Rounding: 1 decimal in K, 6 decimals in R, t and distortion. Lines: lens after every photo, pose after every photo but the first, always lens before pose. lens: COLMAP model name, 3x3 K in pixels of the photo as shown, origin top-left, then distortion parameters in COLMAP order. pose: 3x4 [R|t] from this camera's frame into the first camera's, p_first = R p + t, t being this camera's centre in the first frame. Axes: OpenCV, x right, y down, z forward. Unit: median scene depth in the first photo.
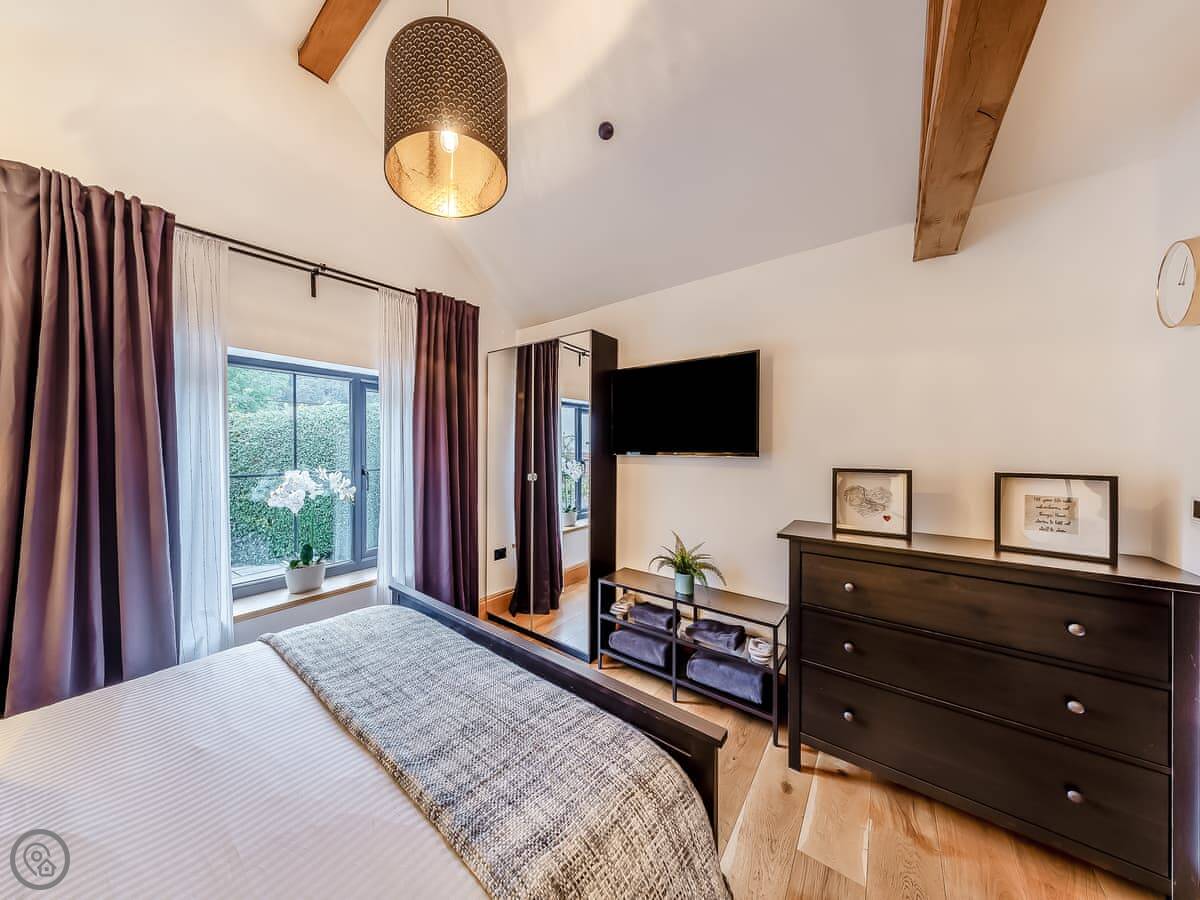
lens RADIAL K [[405.7, 0, 520.6], [0, 405.7, 446.8], [0, 0, 1]] dist [0.000481, 0.000004]
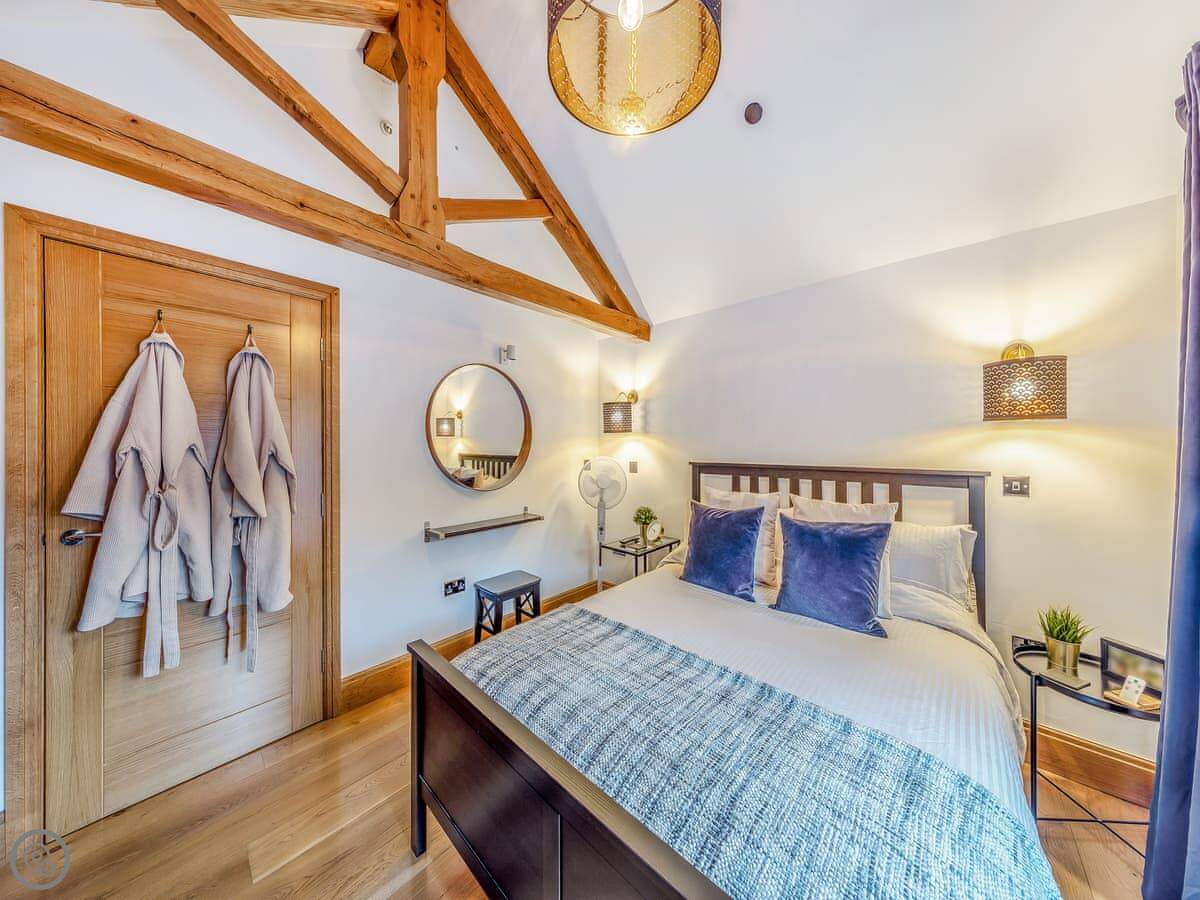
lens RADIAL K [[374.9, 0, 593.1], [0, 374.9, 442.9], [0, 0, 1]] dist [0.000840, -0.000117]
pose [[-0.999784, 0.002174, 0.020675, -0.117874], [0.002182, 0.999998, 0.000348, -0.007167], [-0.020675, 0.000393, -0.999786, 1.596919]]
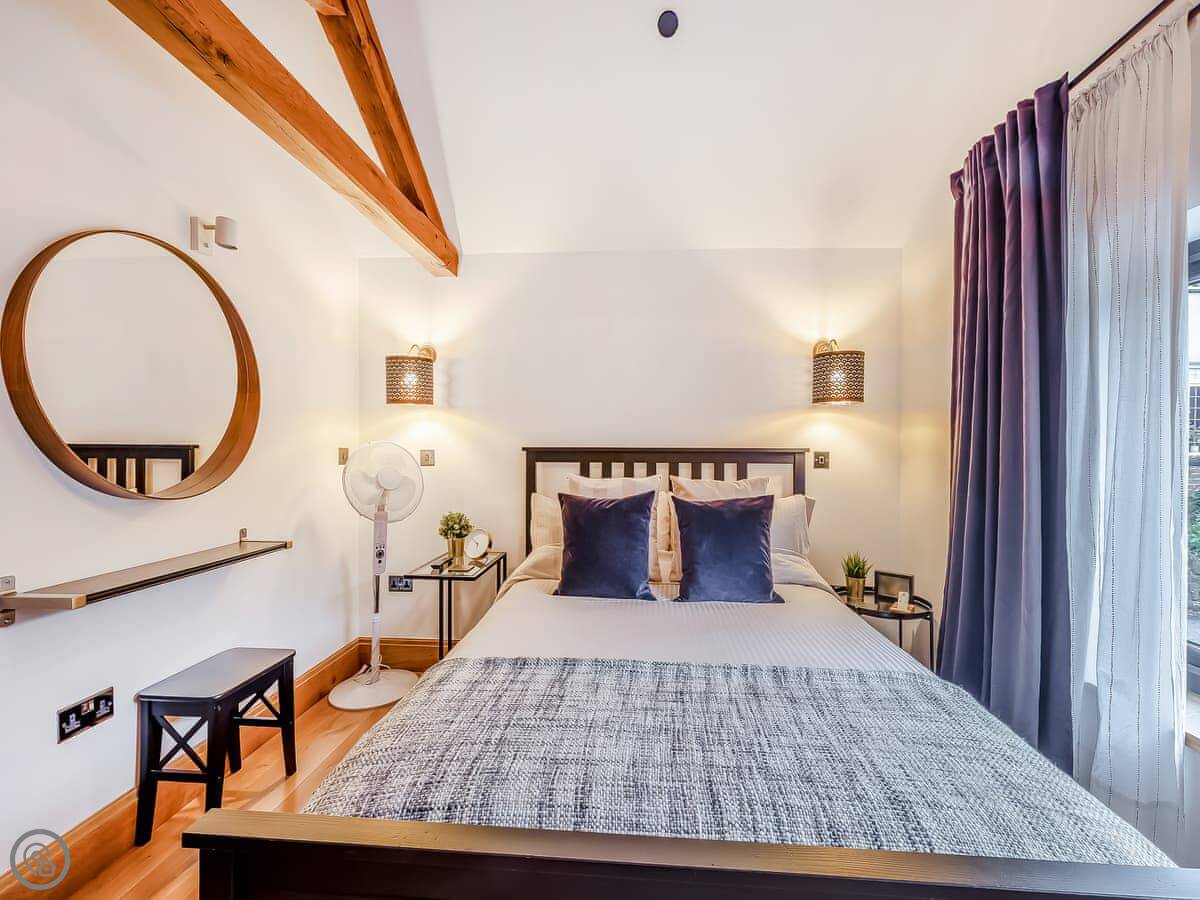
lens RADIAL K [[483.7, 0, 600.0], [0, 483.7, 450.0], [0, 0, 1]] dist [0.000821, -0.000159]
pose [[-0.792885, -0.005066, -0.609351, 0.320044], [-0.010701, 0.999927, 0.005611, 0.087950], [0.609278, 0.010969, -0.792881, 1.332624]]
